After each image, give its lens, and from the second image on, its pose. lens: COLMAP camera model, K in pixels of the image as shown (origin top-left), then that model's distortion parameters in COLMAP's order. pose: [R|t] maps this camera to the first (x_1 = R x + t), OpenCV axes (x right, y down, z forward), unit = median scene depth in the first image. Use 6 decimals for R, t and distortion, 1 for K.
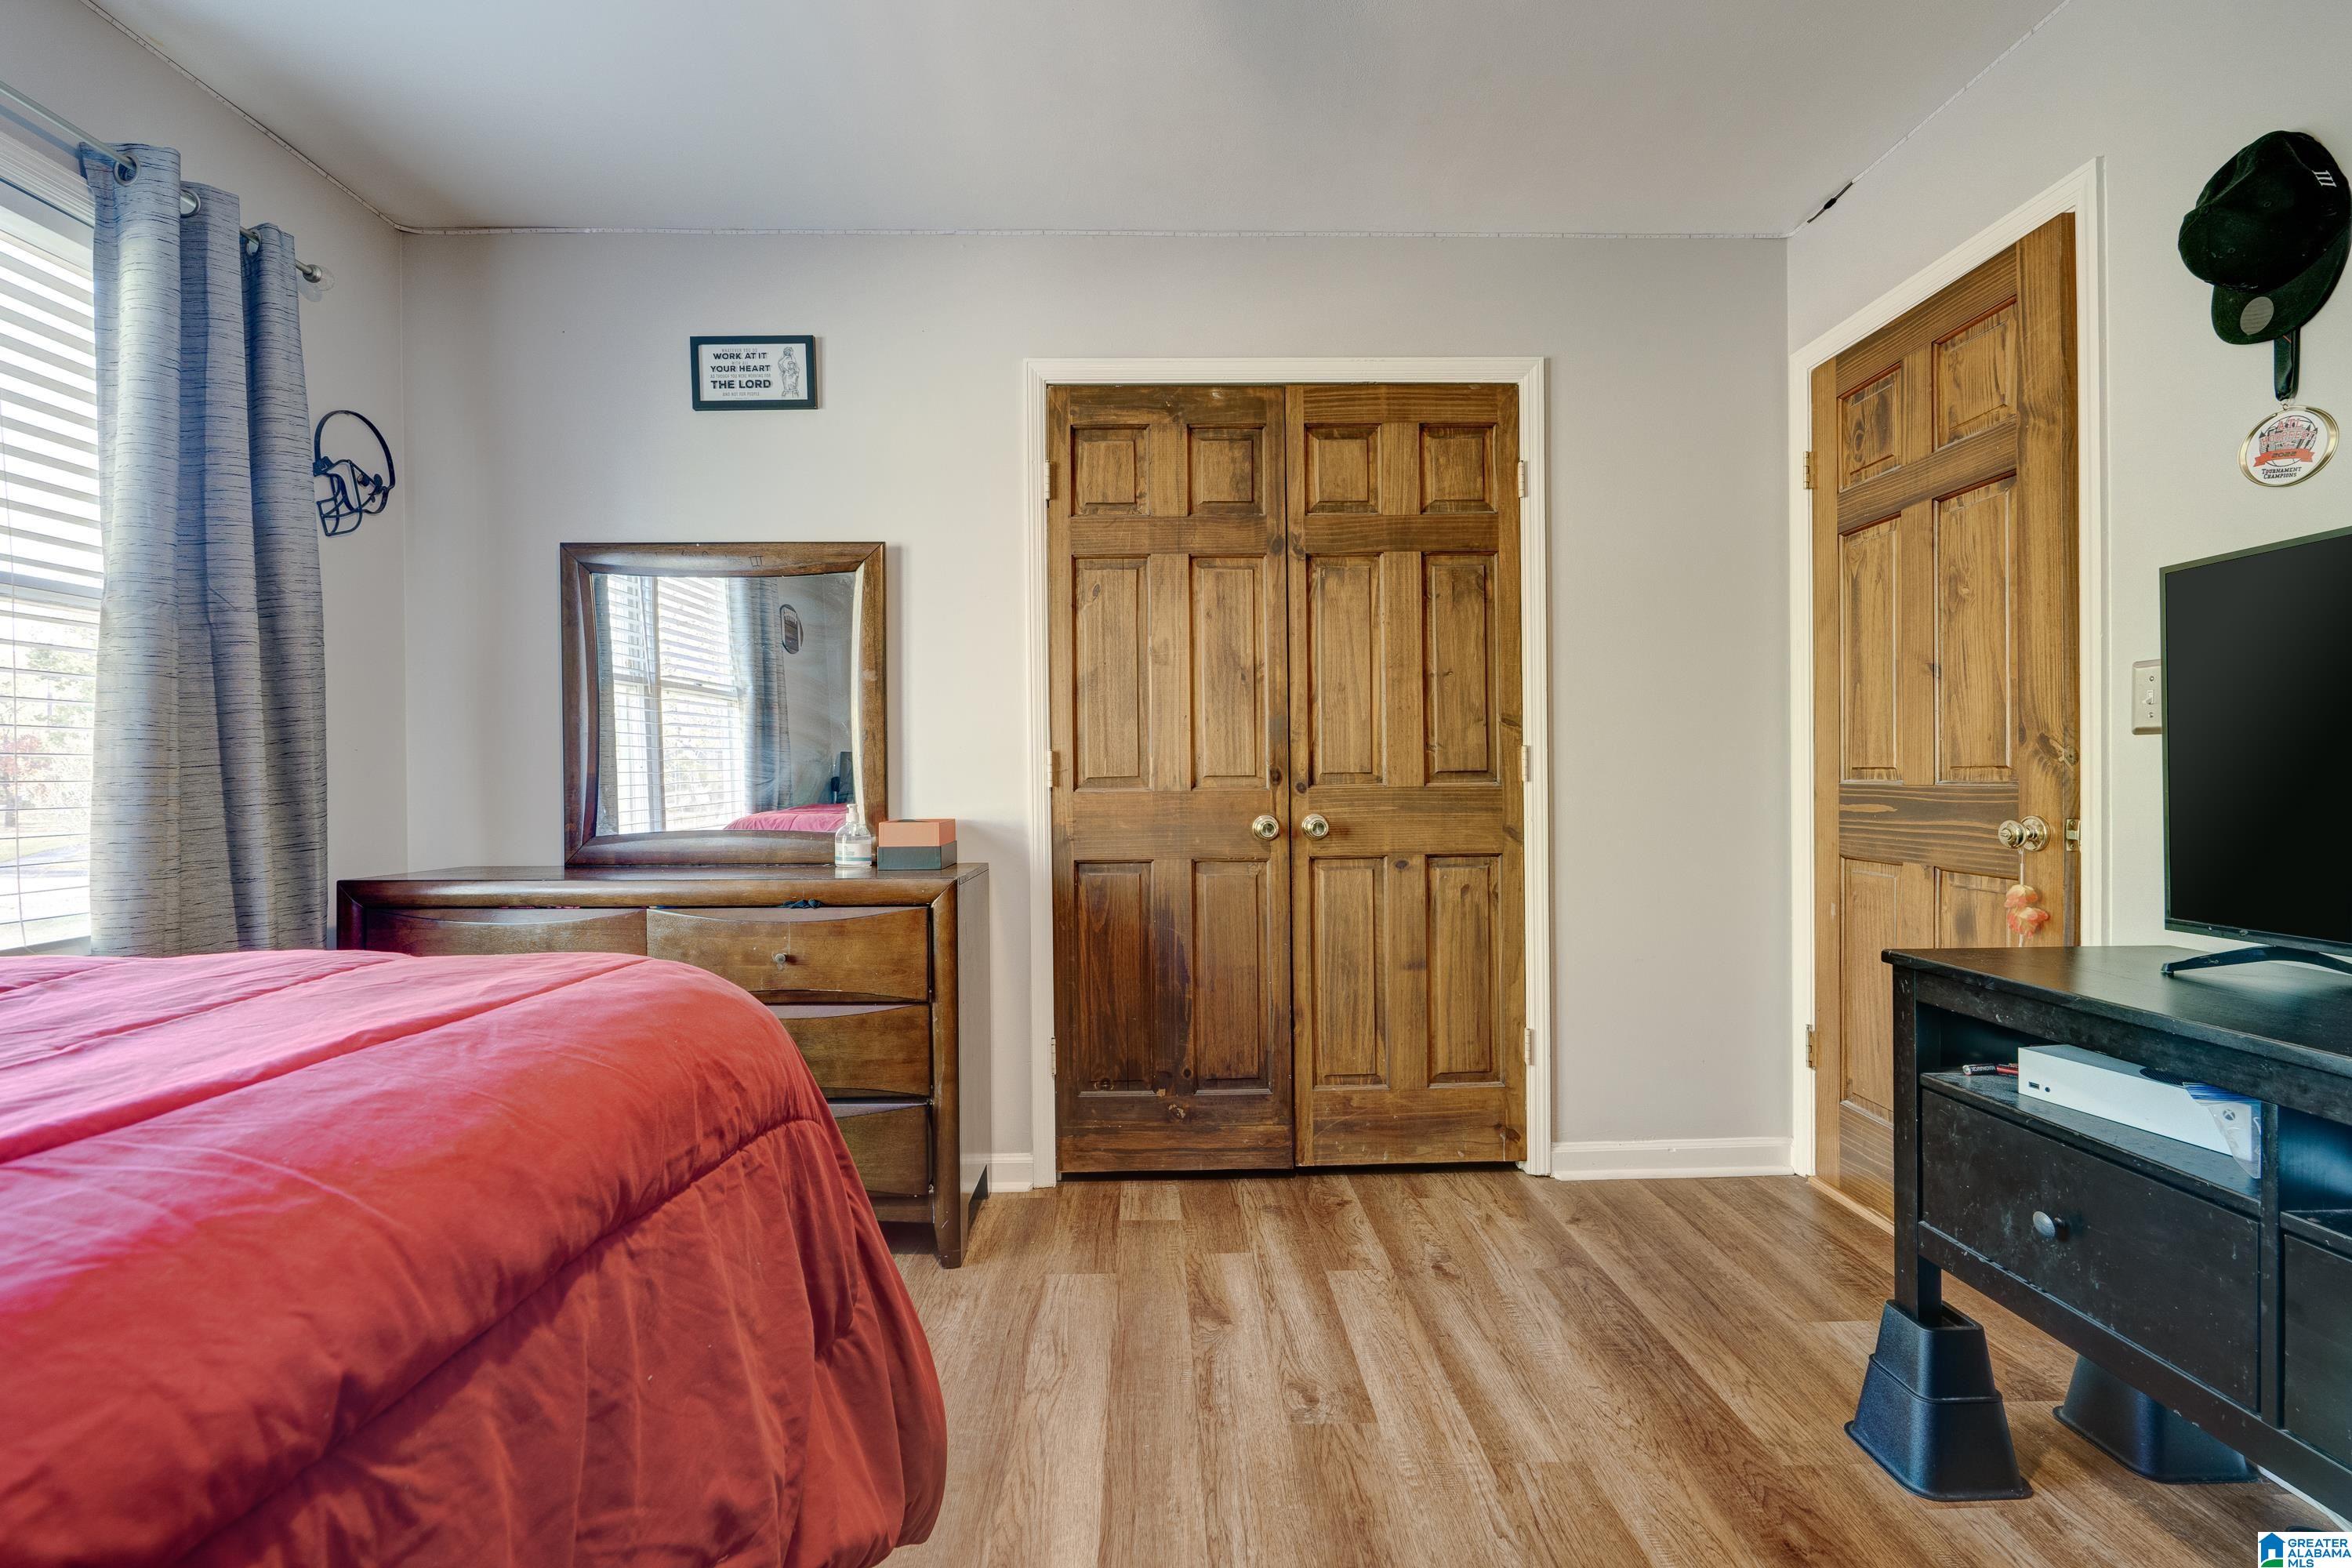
lens RADIAL K [[1061.9, 0, 1184.8], [0, 1061.9, 779.7], [0, 0, 1]] dist [-0.000993, 0.000036]
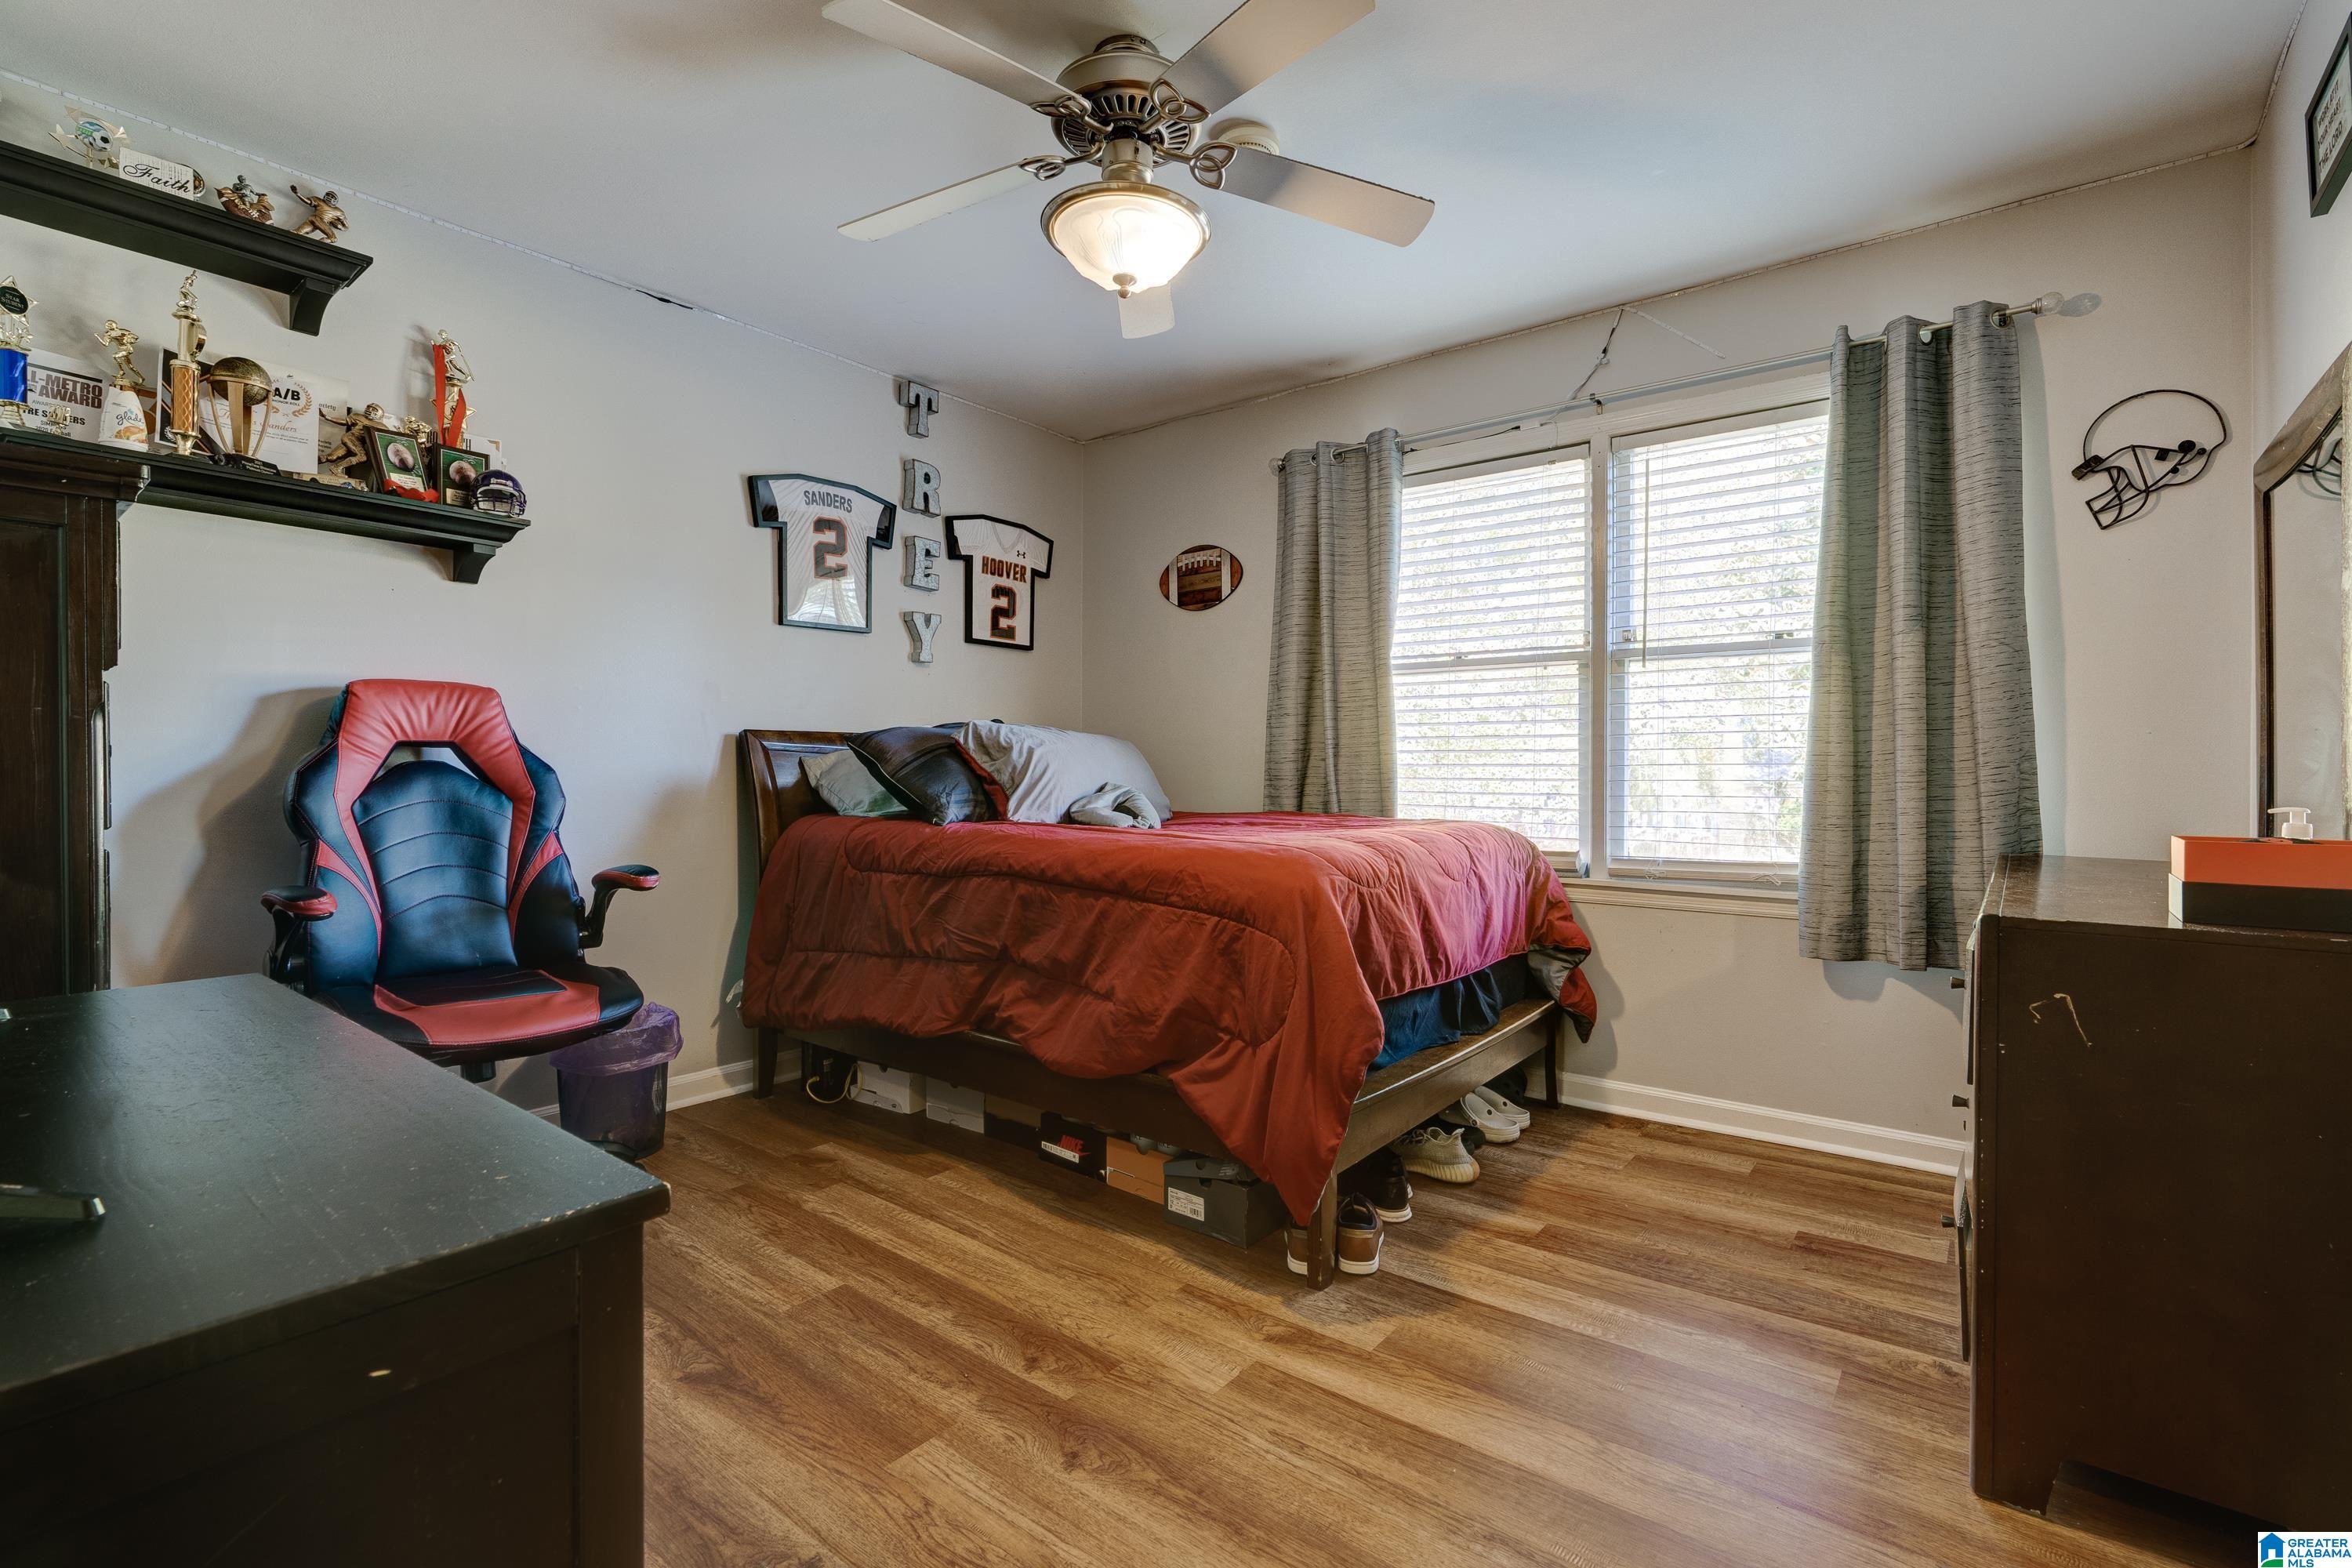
lens RADIAL K [[1061.9, 0, 1184.8], [0, 1061.9, 779.7], [0, 0, 1]] dist [-0.000993, 0.000036]
pose [[-0.636240, 0.019238, -0.771251, 0.582369], [0.007209, 0.999794, 0.018992, -0.009806], [0.771457, 0.006524, -0.636248, 0.977012]]
